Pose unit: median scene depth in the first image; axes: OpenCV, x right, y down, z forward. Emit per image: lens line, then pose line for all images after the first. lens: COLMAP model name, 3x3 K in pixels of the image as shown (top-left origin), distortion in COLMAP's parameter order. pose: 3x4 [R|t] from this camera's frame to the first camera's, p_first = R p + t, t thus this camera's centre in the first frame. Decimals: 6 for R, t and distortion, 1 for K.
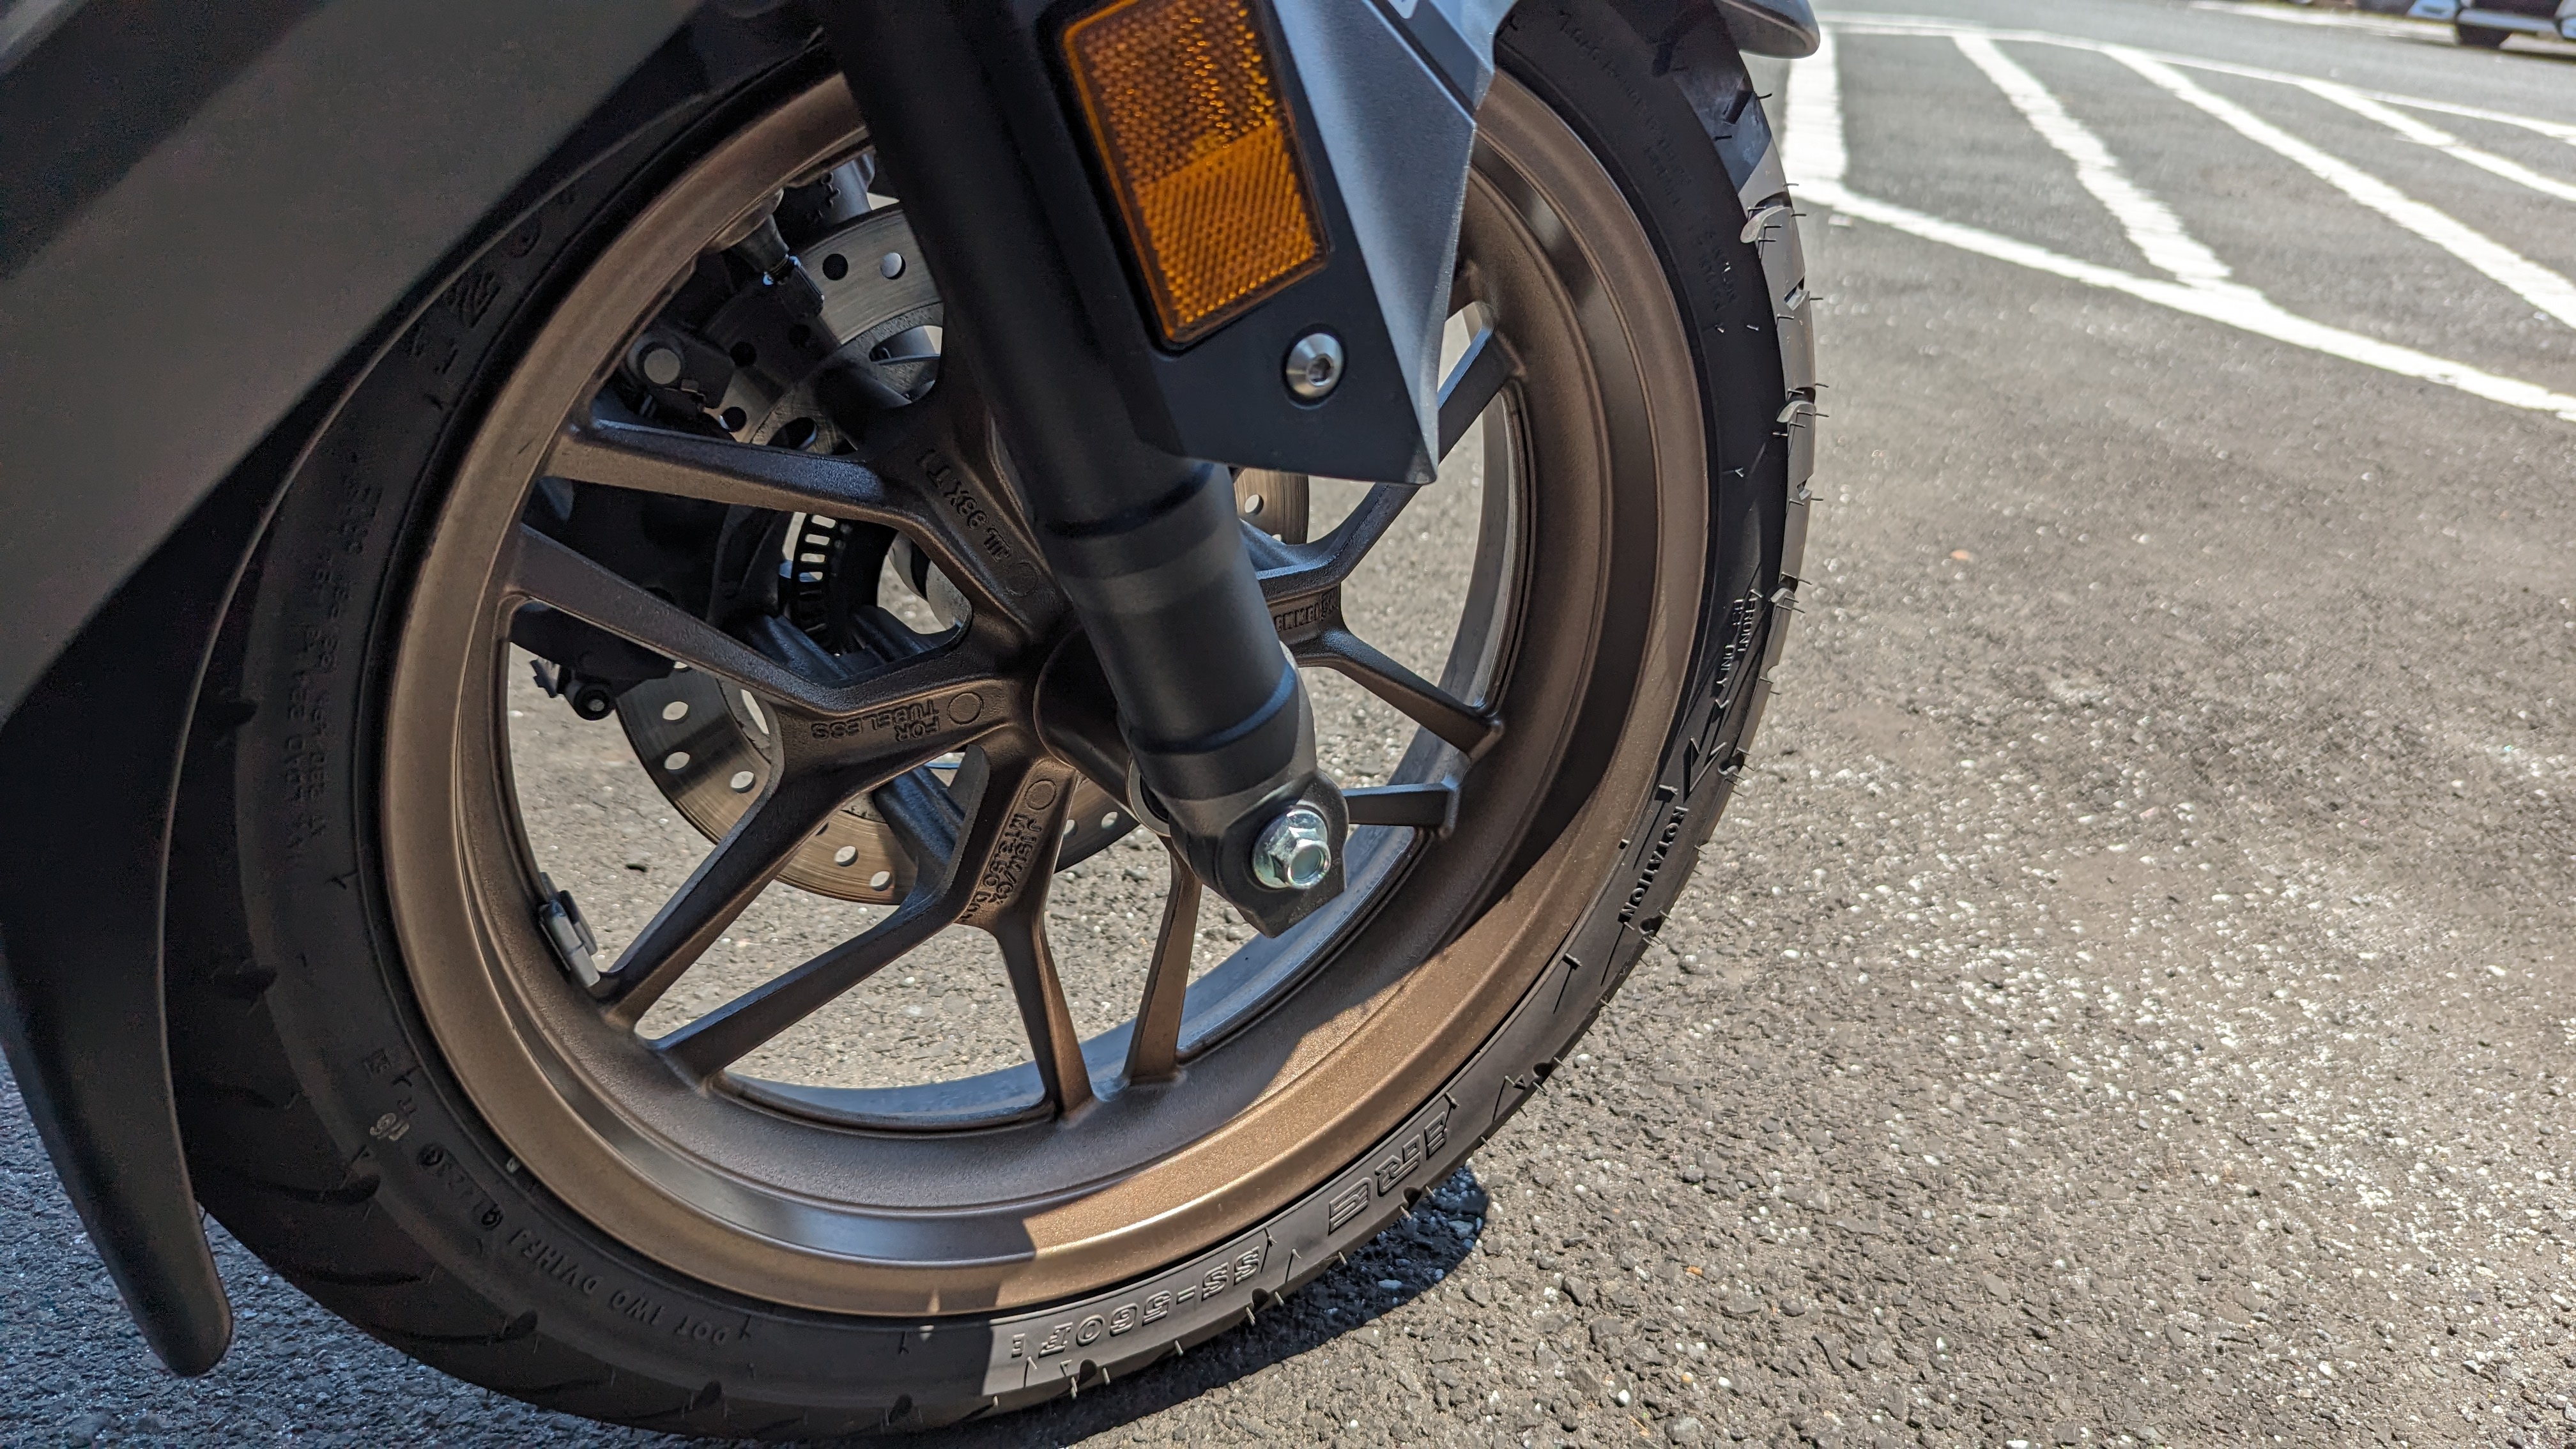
lens RADIAL K [[1890.6, 0, 1274.5], [0, 1890.6, 686.9], [0, 0, 1]] dist [0.040283, -0.044675]
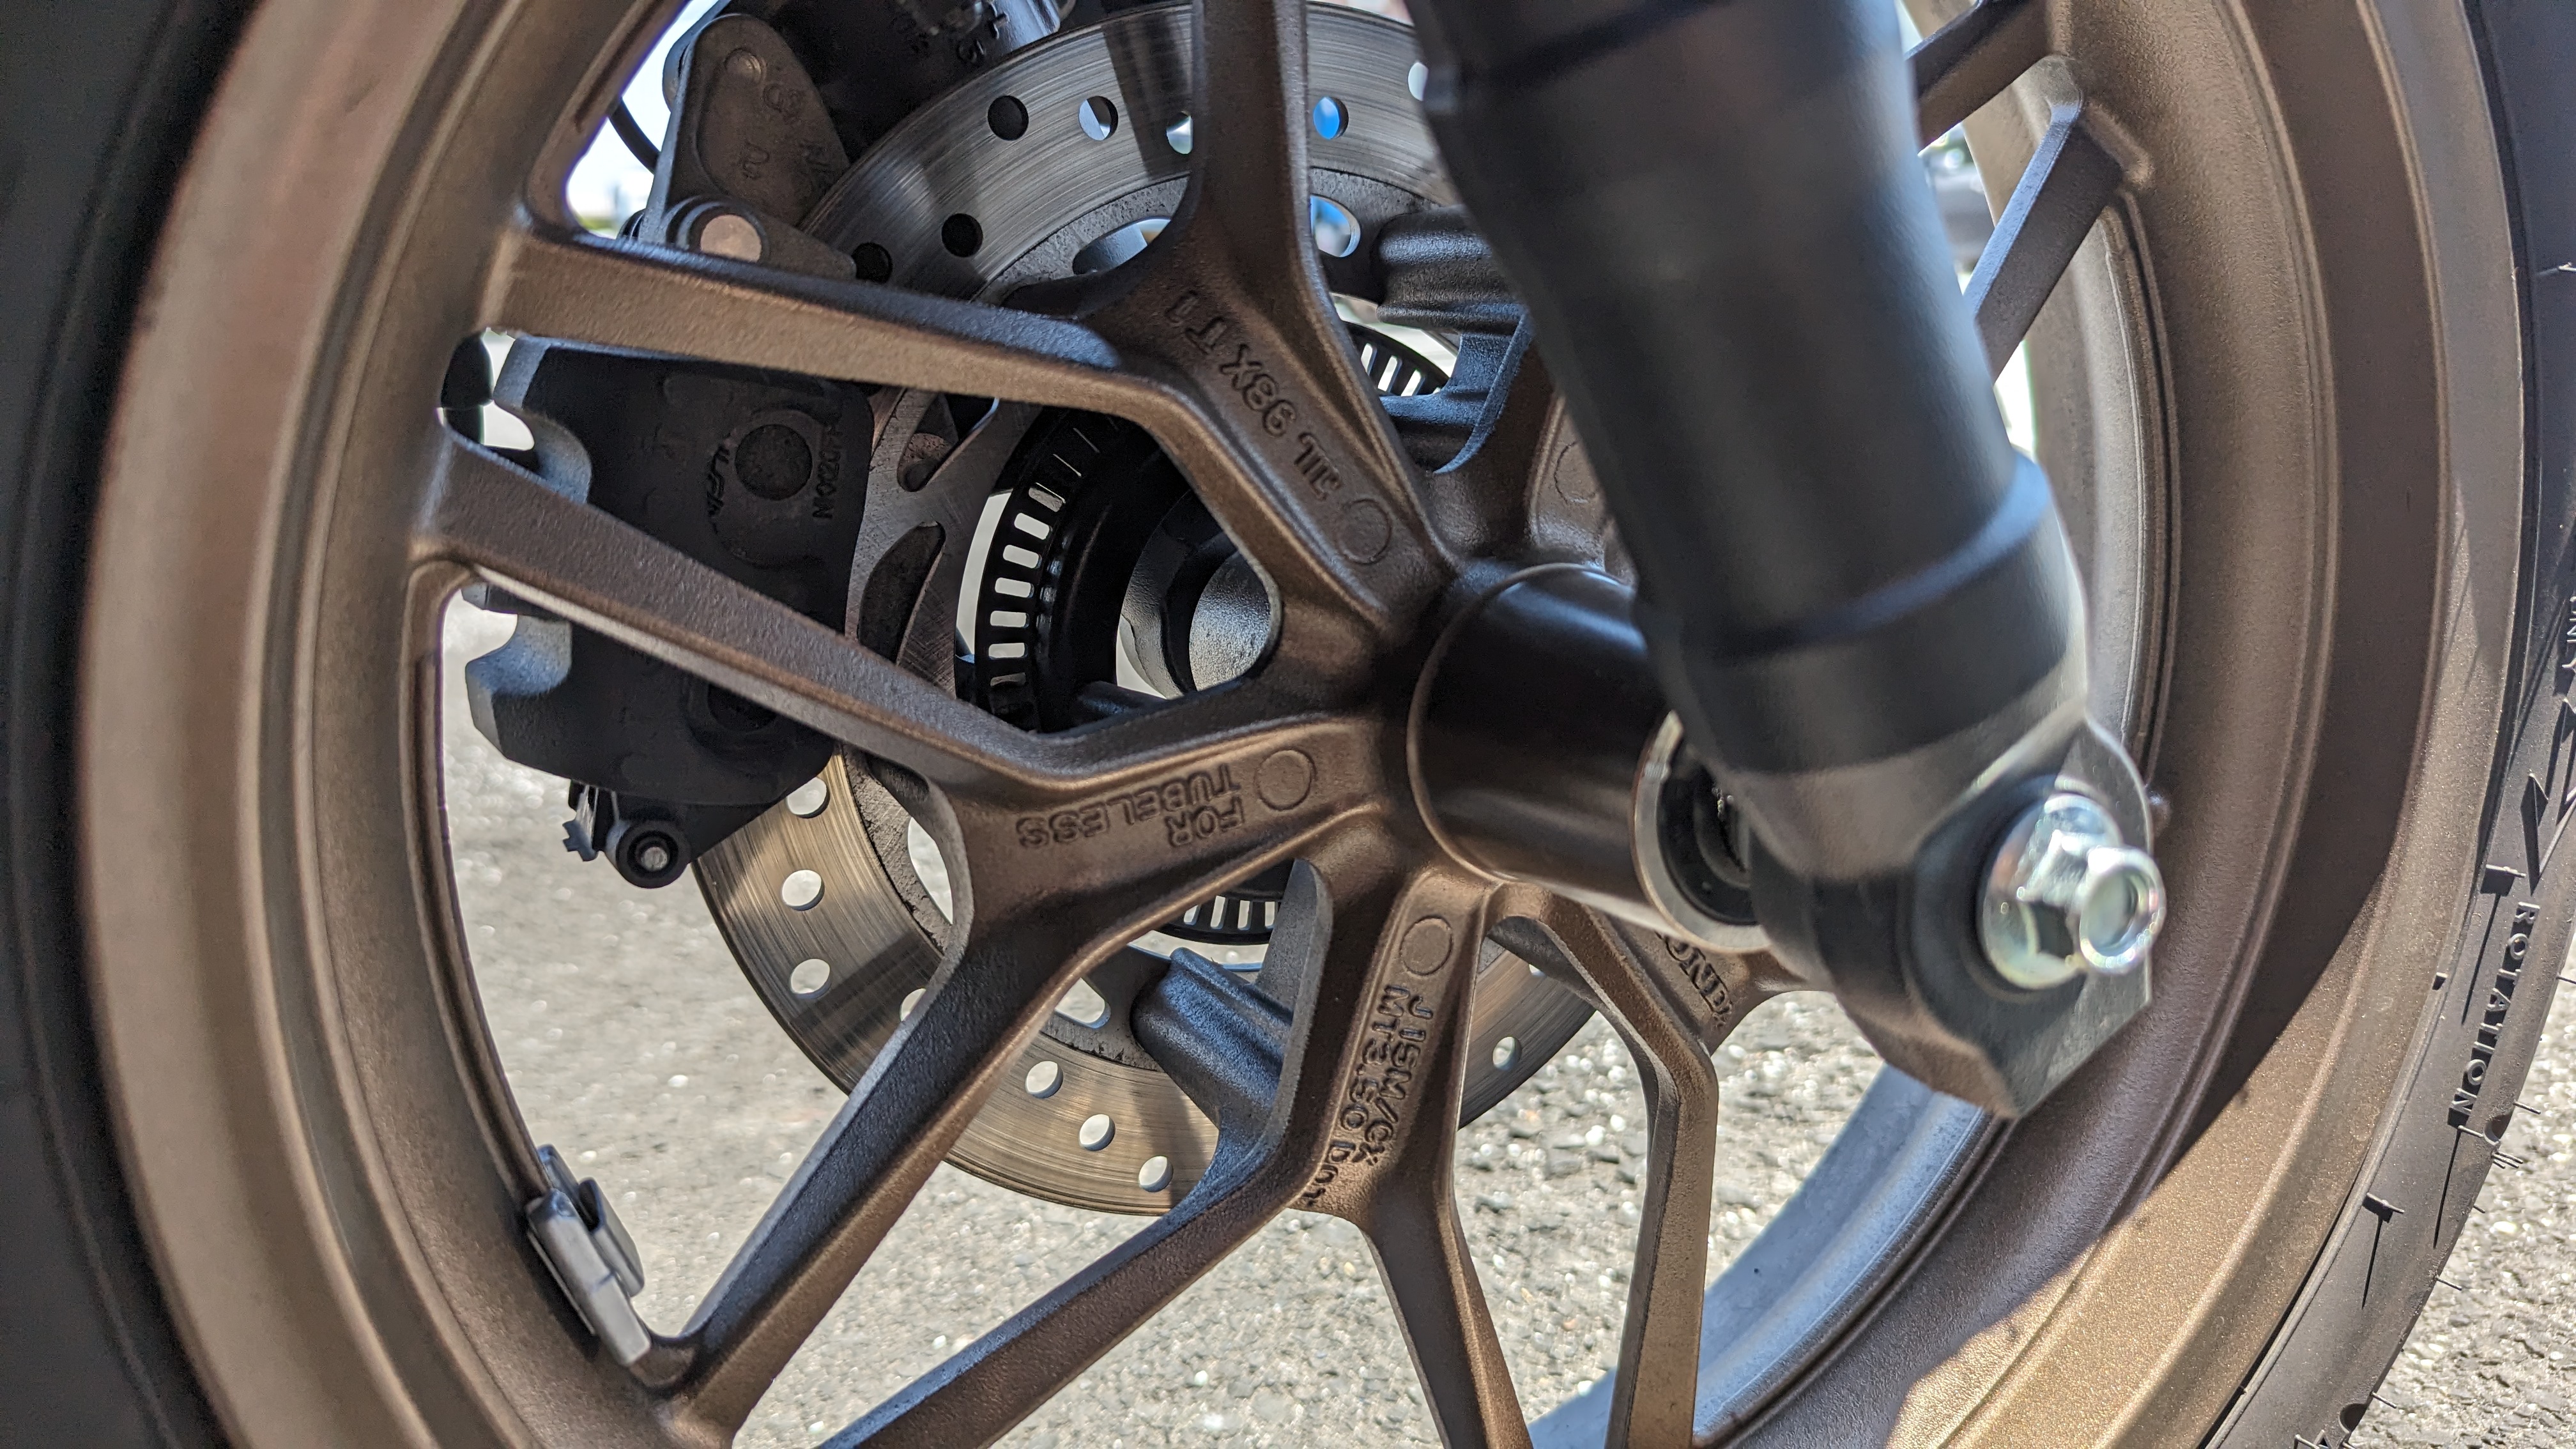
lens RADIAL K [[1984.0, 0, 1267.6], [0, 1984.0, 593.4], [0, 0, 1]] dist [0.047469, -0.084642]
pose [[0.986623, -0.124685, -0.105016, -0.083313], [0.096764, 0.966368, -0.238264, 0.079675], [0.131191, 0.224915, 0.965506, 0.352832]]
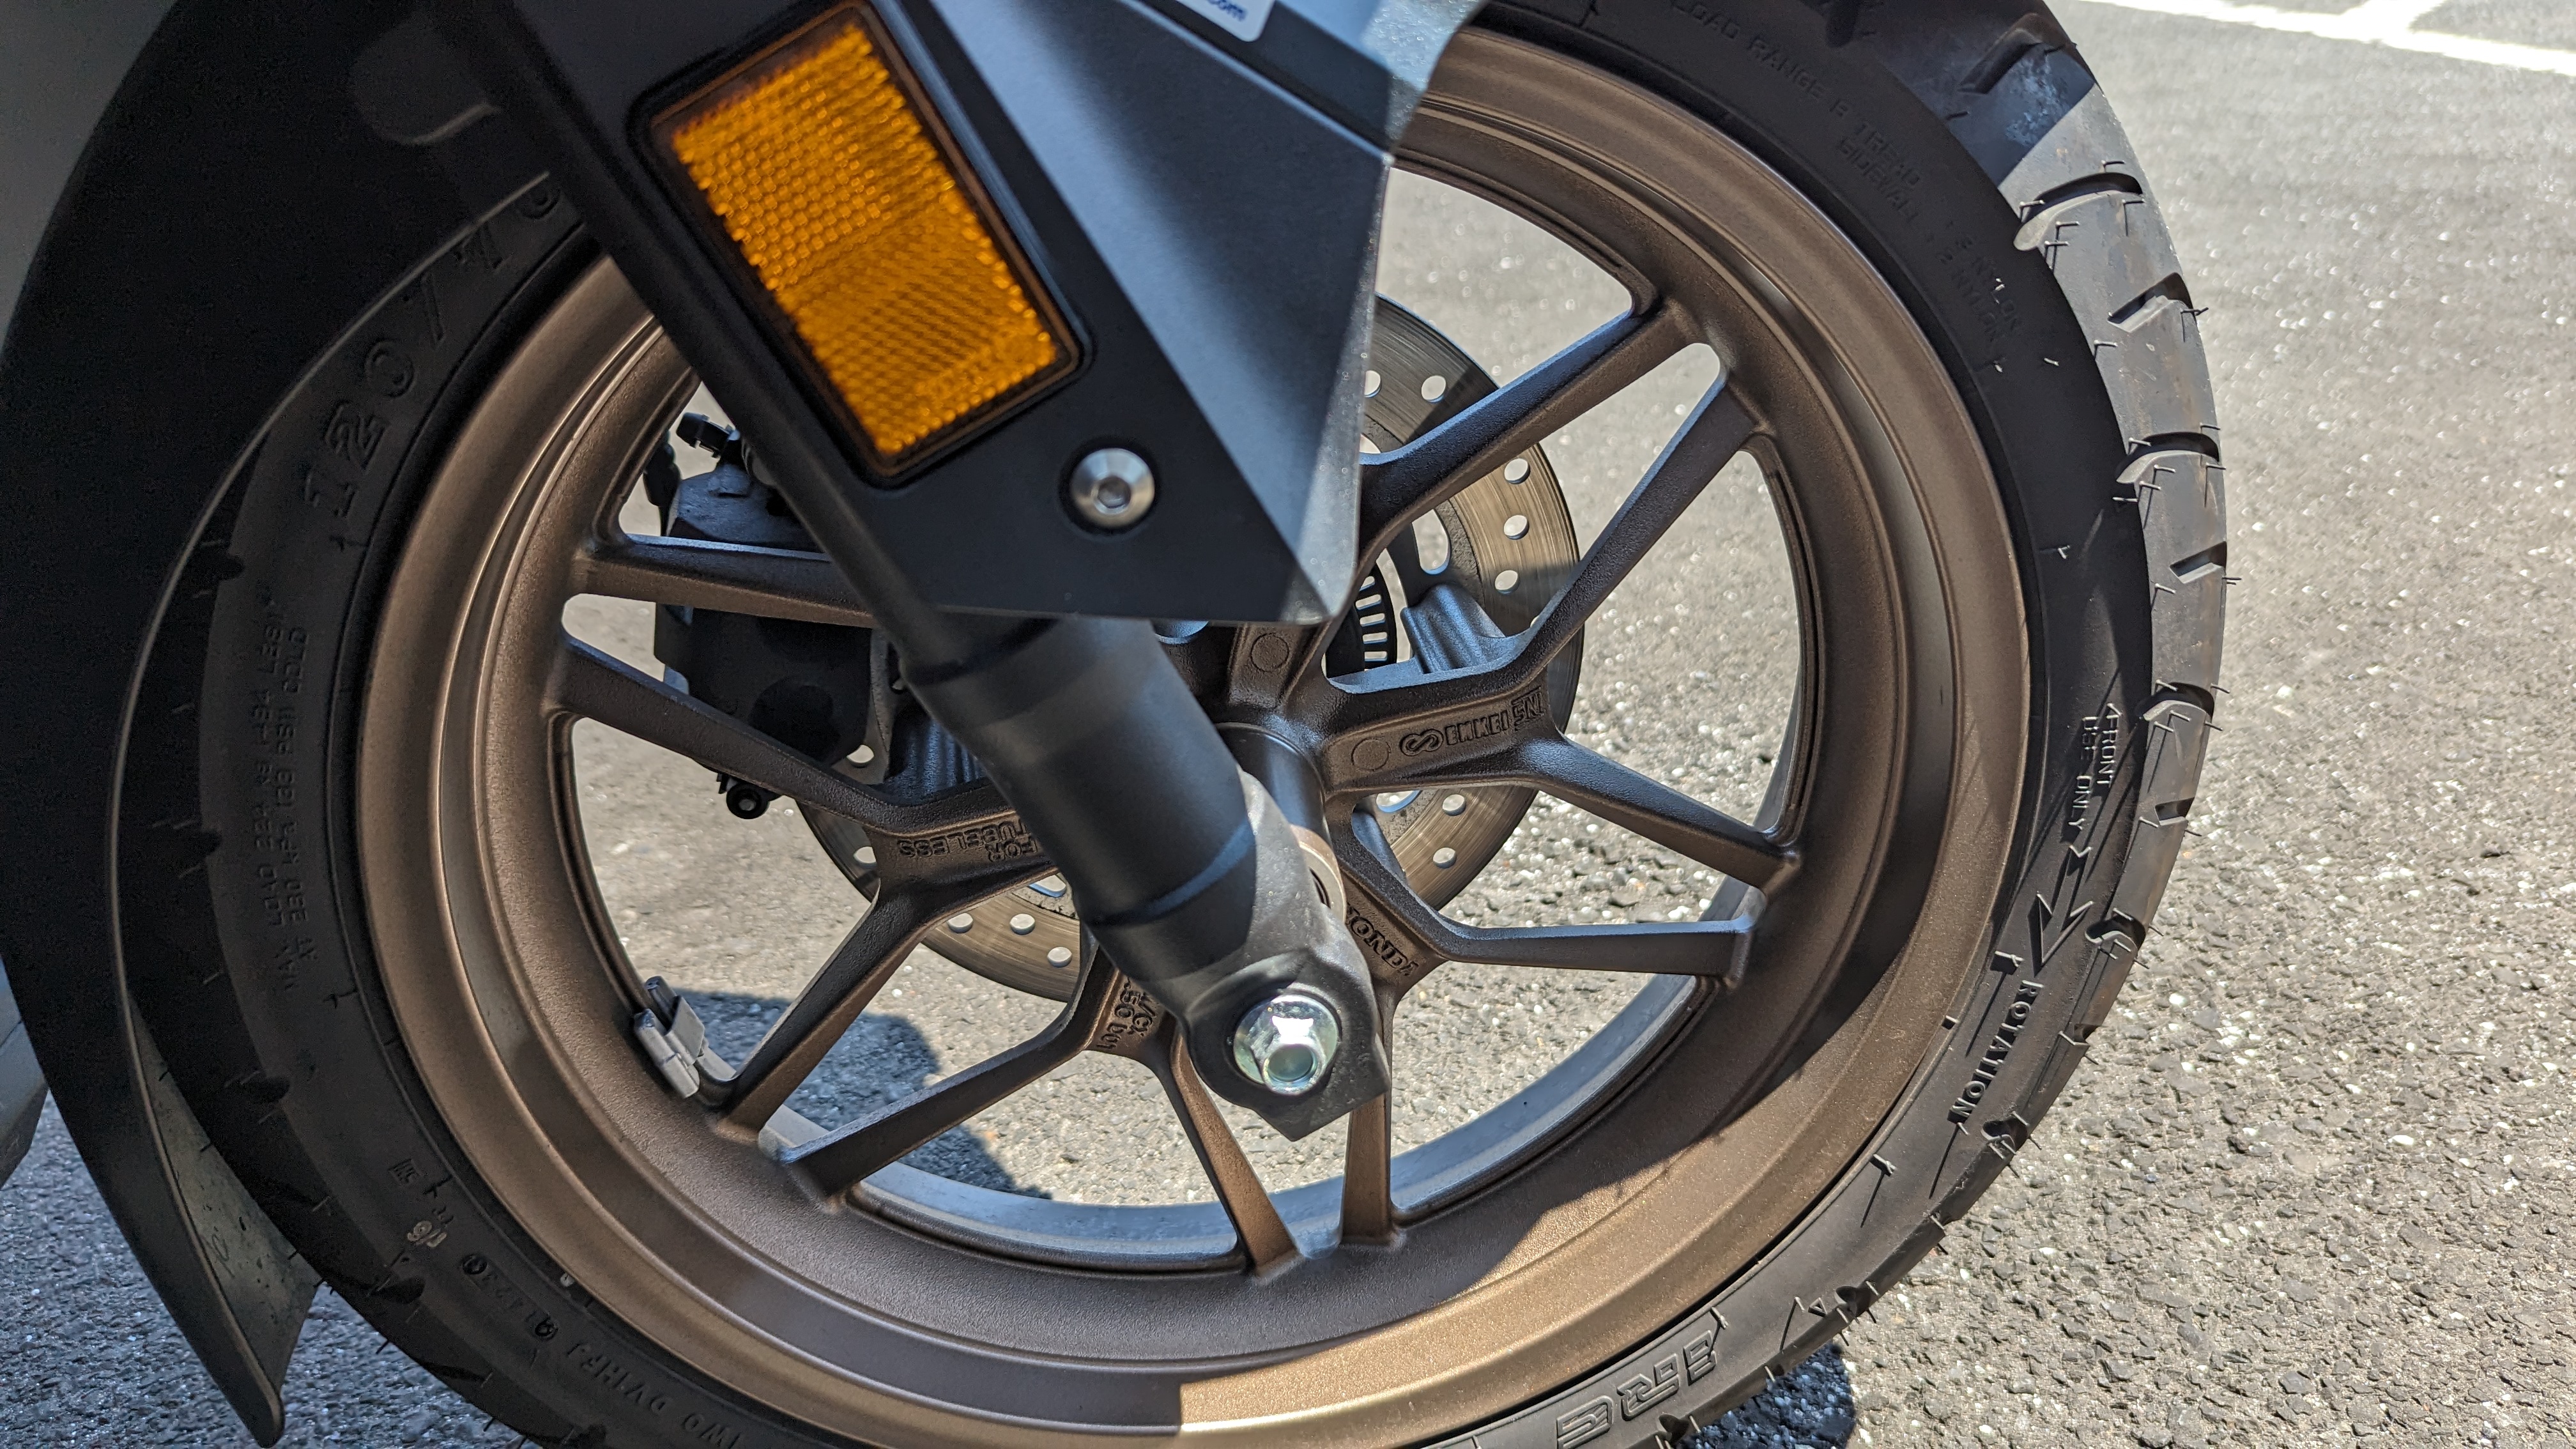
lens RADIAL K [[1894.8, 0, 1153.4], [0, 1894.8, 673.6], [0, 0, 1]] dist [0.034677, -0.039414]
pose [[0.908475, 0.016385, -0.417618, 0.211663], [-0.020307, 0.999782, -0.004949, -0.049231], [0.417445, 0.012977, 0.908609, 0.156011]]
